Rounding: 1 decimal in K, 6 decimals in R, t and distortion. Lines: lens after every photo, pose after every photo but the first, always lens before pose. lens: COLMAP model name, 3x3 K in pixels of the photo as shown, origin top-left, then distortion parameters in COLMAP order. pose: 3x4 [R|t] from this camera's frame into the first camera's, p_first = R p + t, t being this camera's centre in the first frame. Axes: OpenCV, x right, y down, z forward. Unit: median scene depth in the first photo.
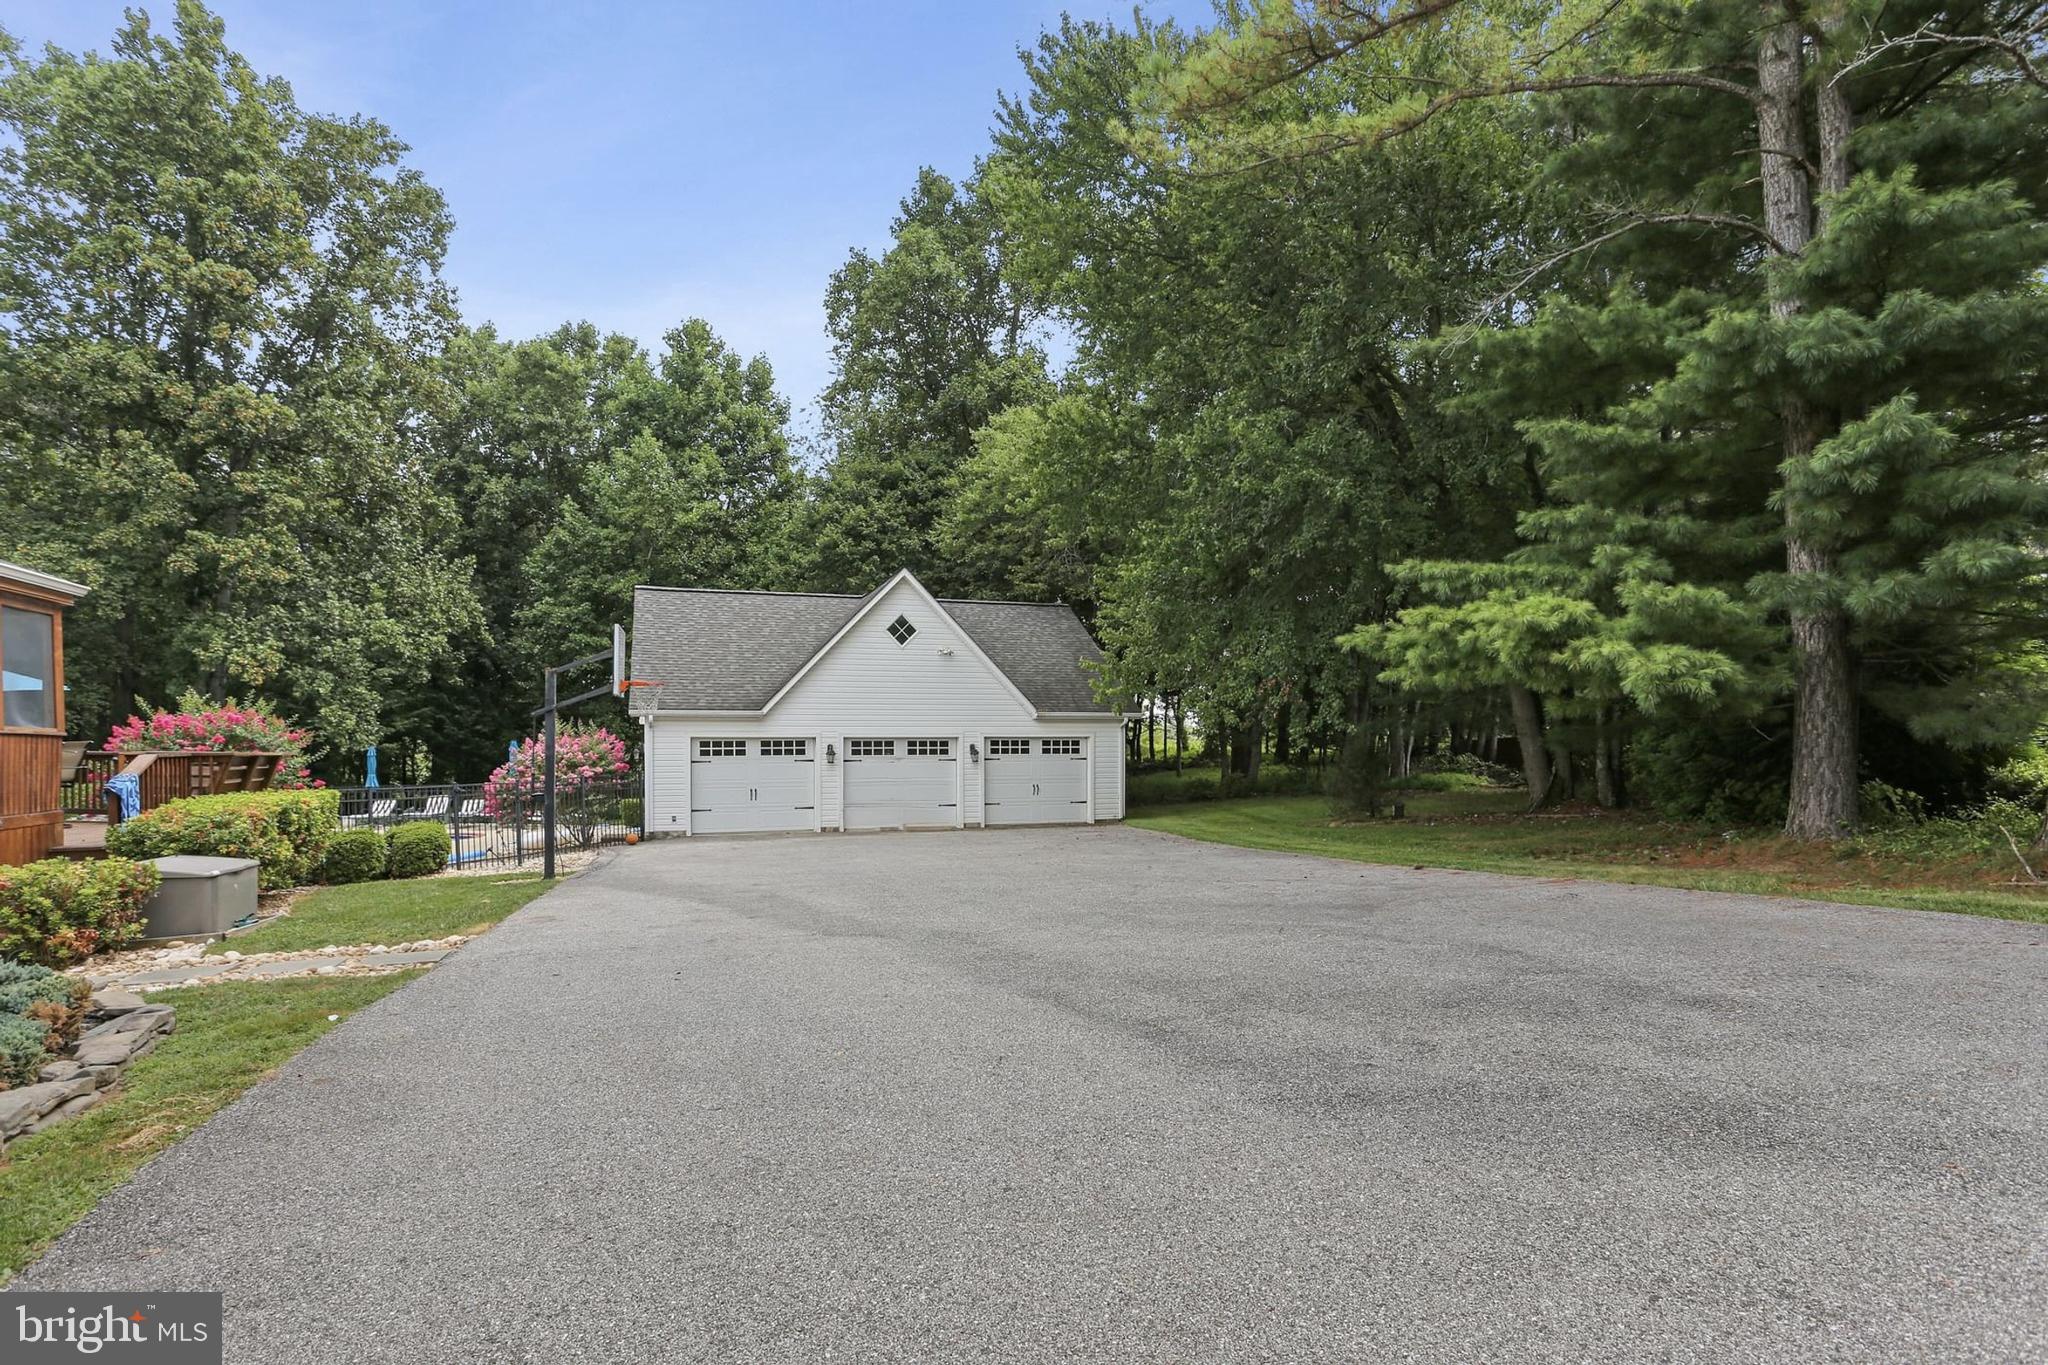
lens RADIAL K [[1125.2, 0, 1079.6], [0, 1125.2, 748.7], [0, 0, 1]] dist [-0.049421, 0.036136]
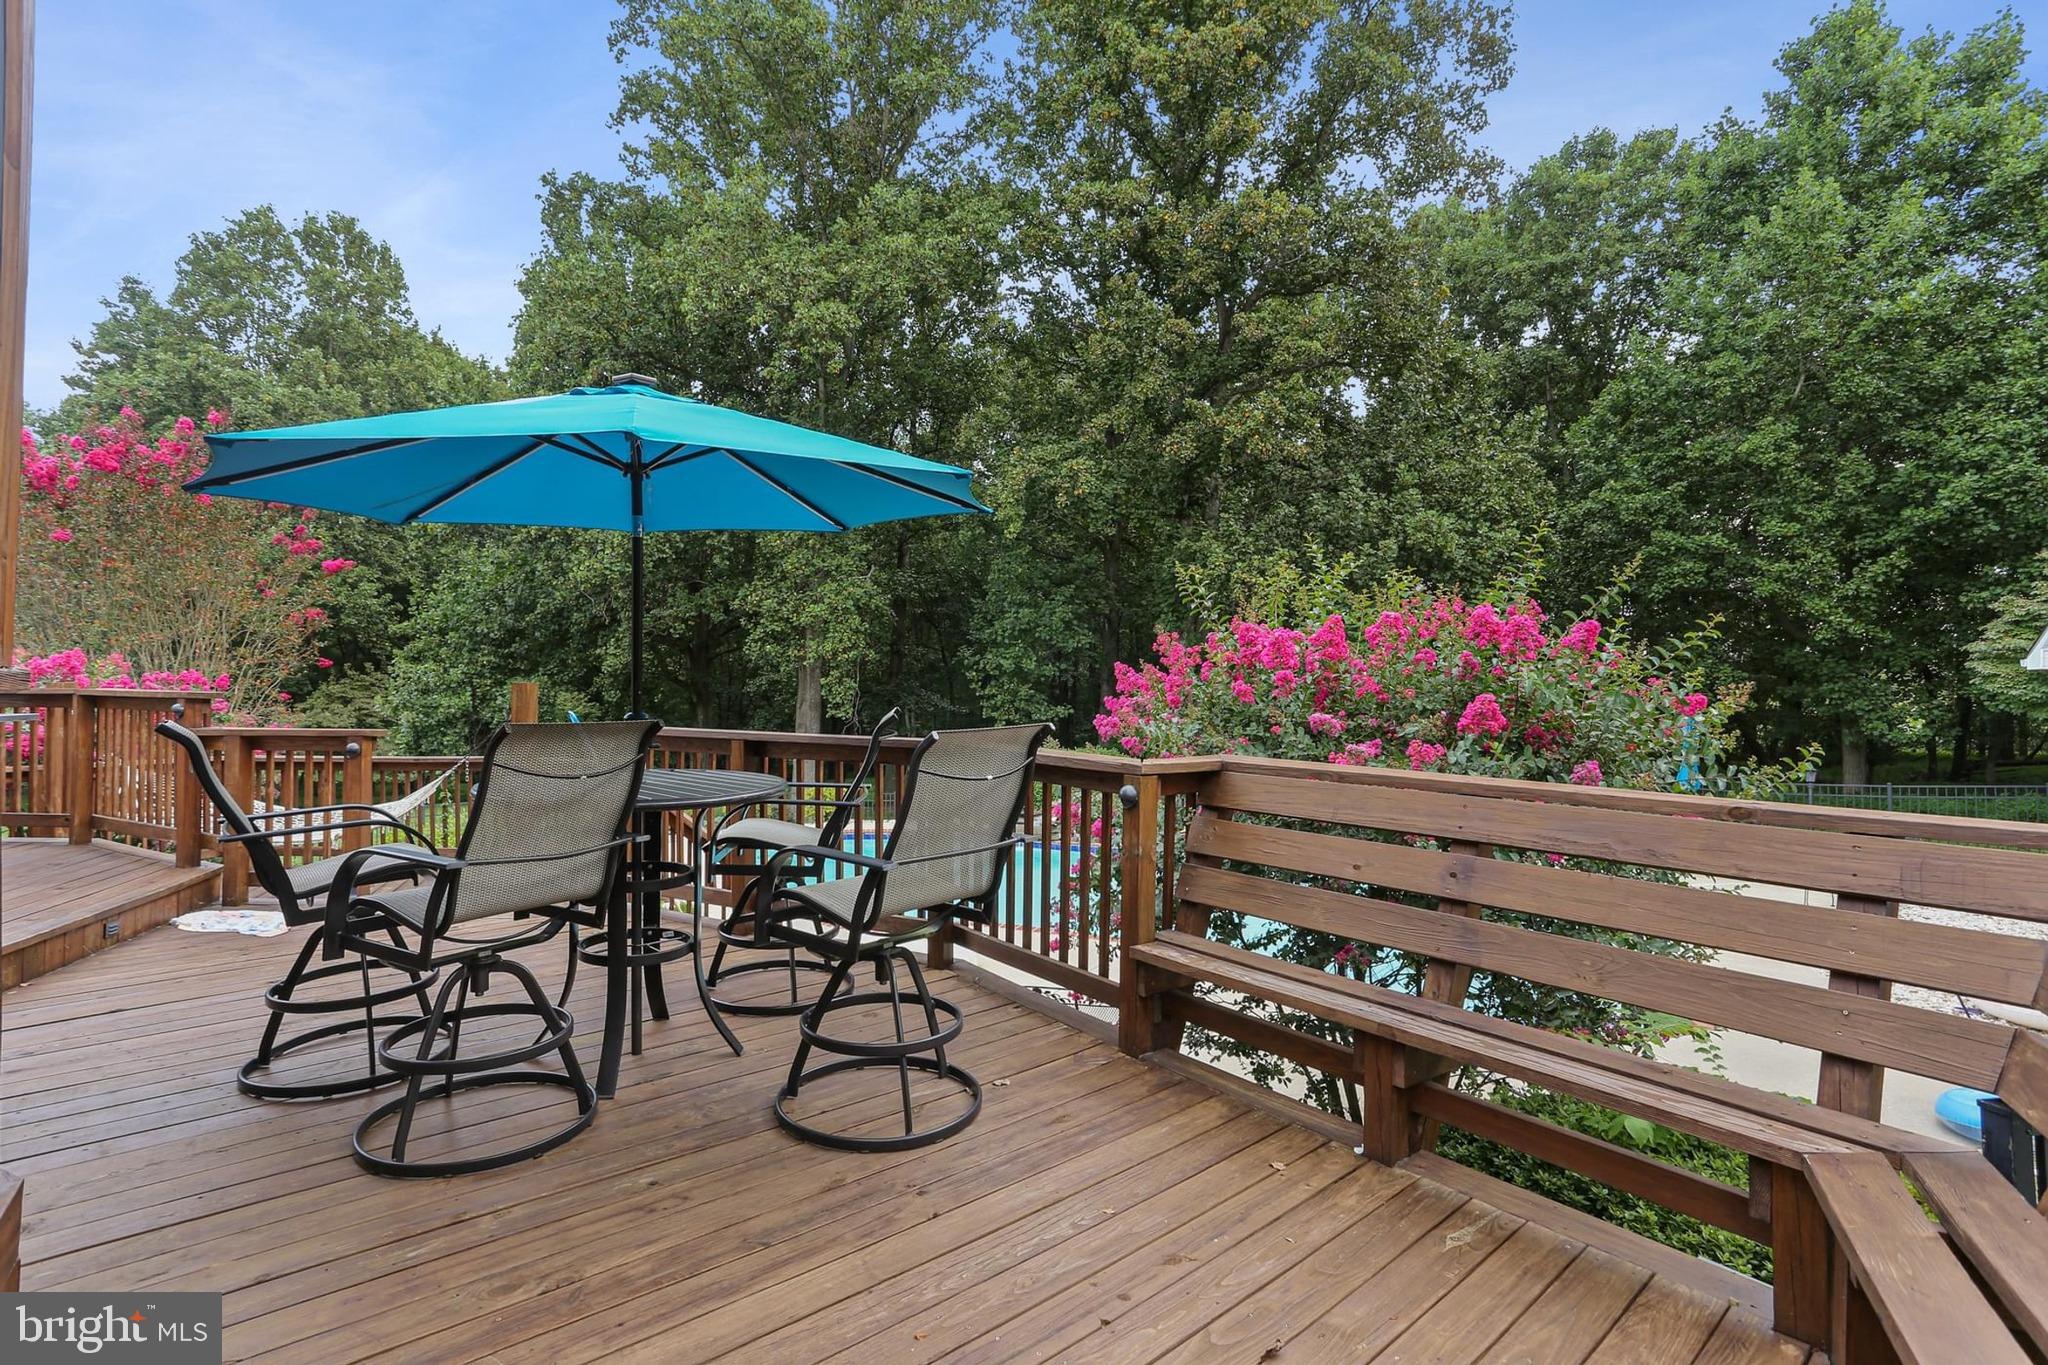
lens RADIAL K [[1000.2, 0, 1024.0], [0, 1000.2, 682.5], [0, 0, 1]] dist [0.003139, 0.001583]
pose [[0.703282, 0.001444, -0.710910, -0.387096], [-0.014583, 0.999817, -0.012396, -0.006406], [0.710762, 0.019085, 0.703174, 0.438611]]
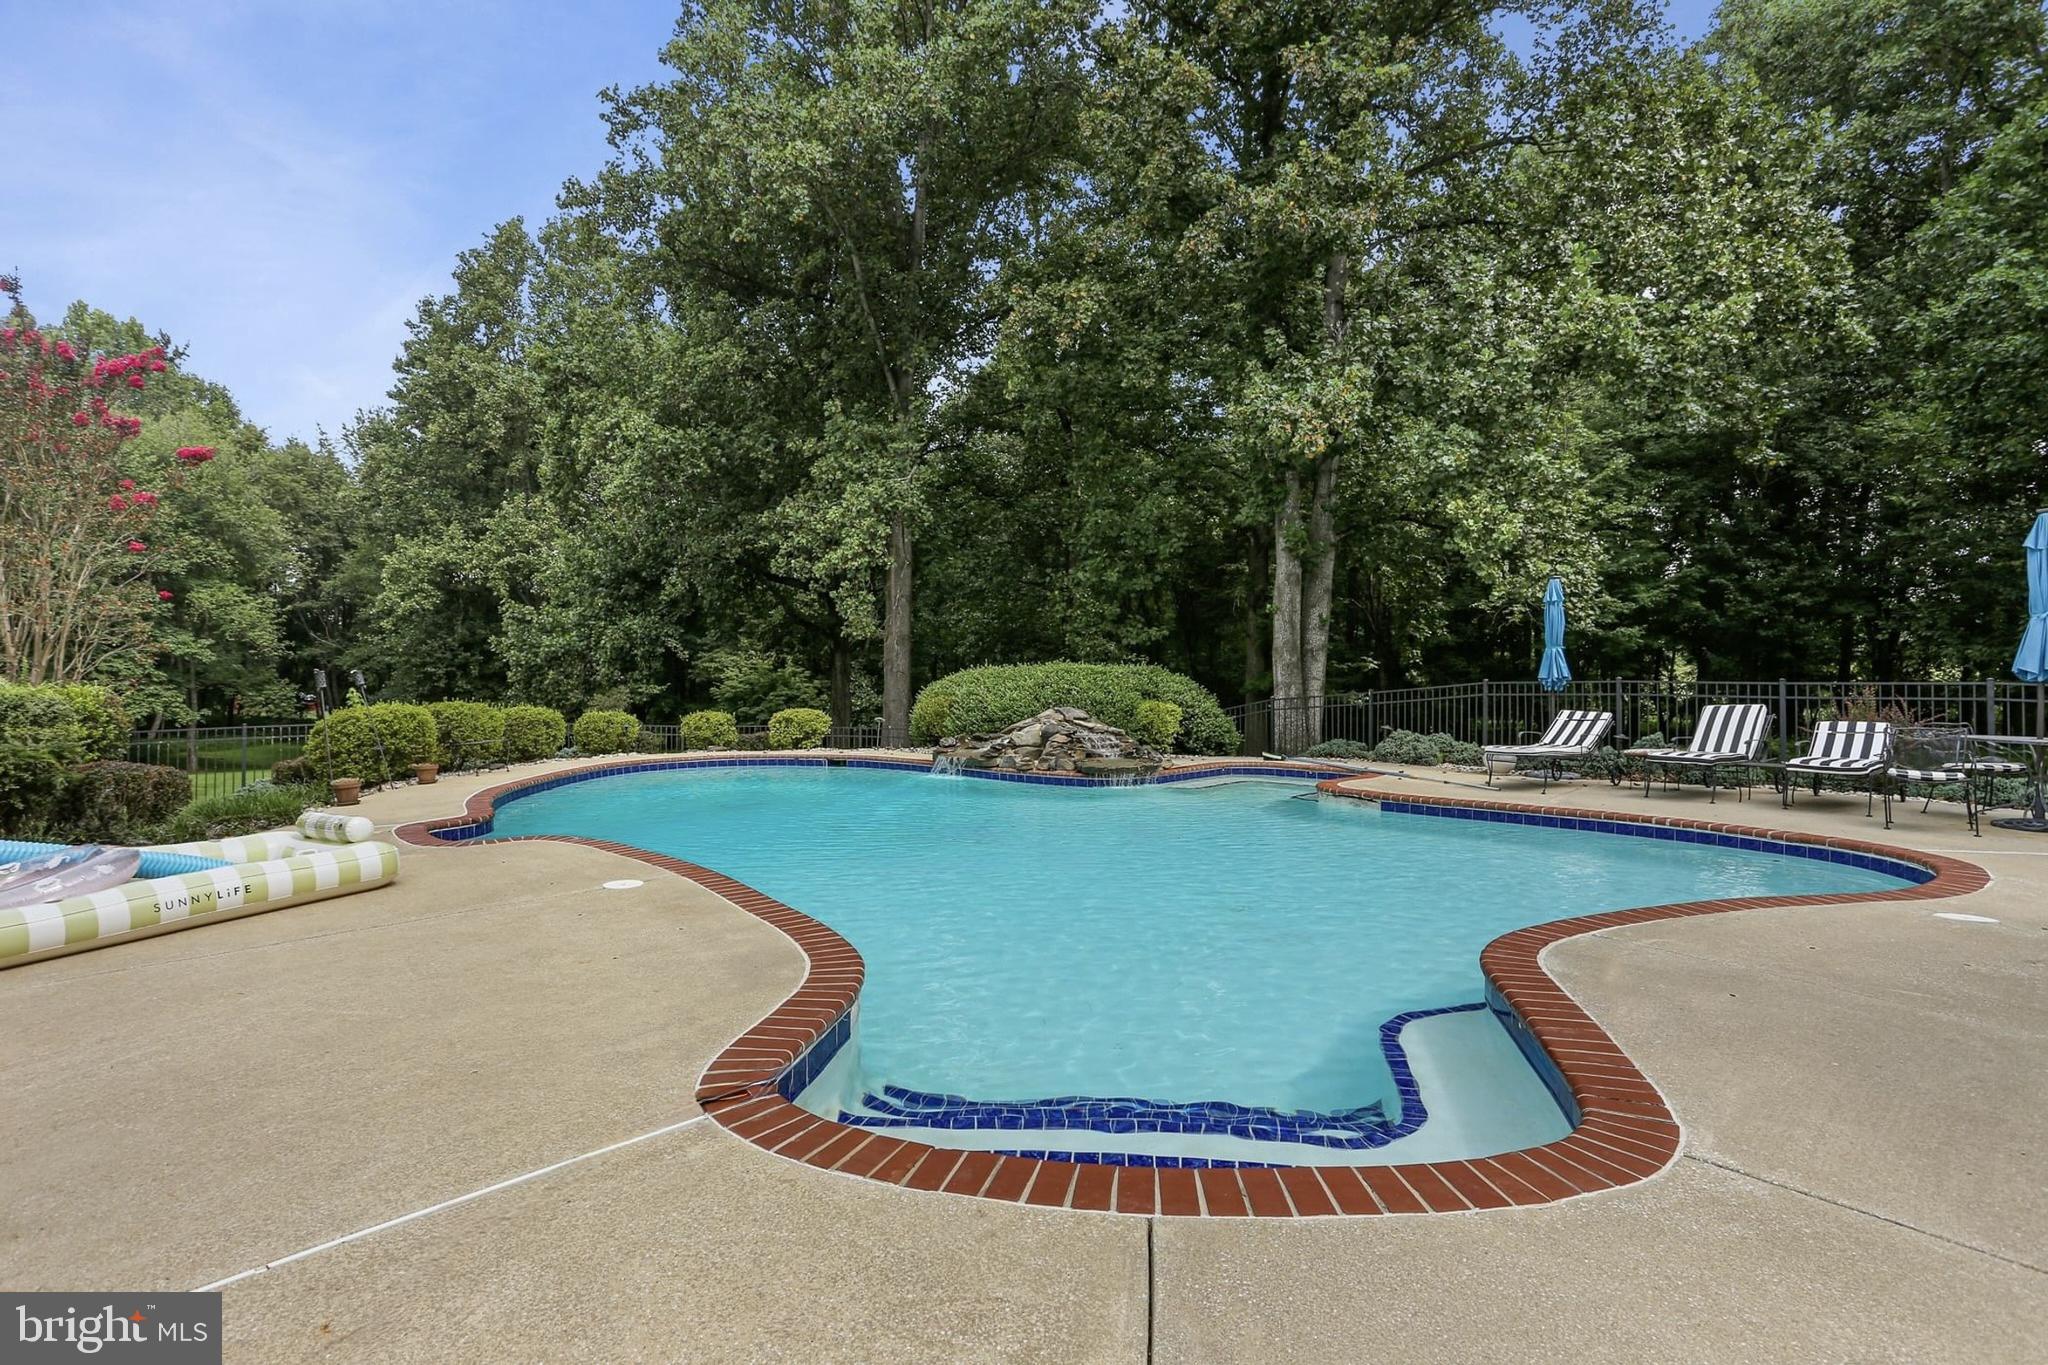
lens RADIAL K [[1000.2, 0, 1024.0], [0, 1000.2, 682.5], [0, 0, 1]] dist [0.003139, 0.001583]
pose [[0.436428, 0.004359, -0.899729, -0.382361], [0.002122, 0.999980, 0.005875, 0.032558], [0.899737, -0.004473, 0.436410, 0.647339]]
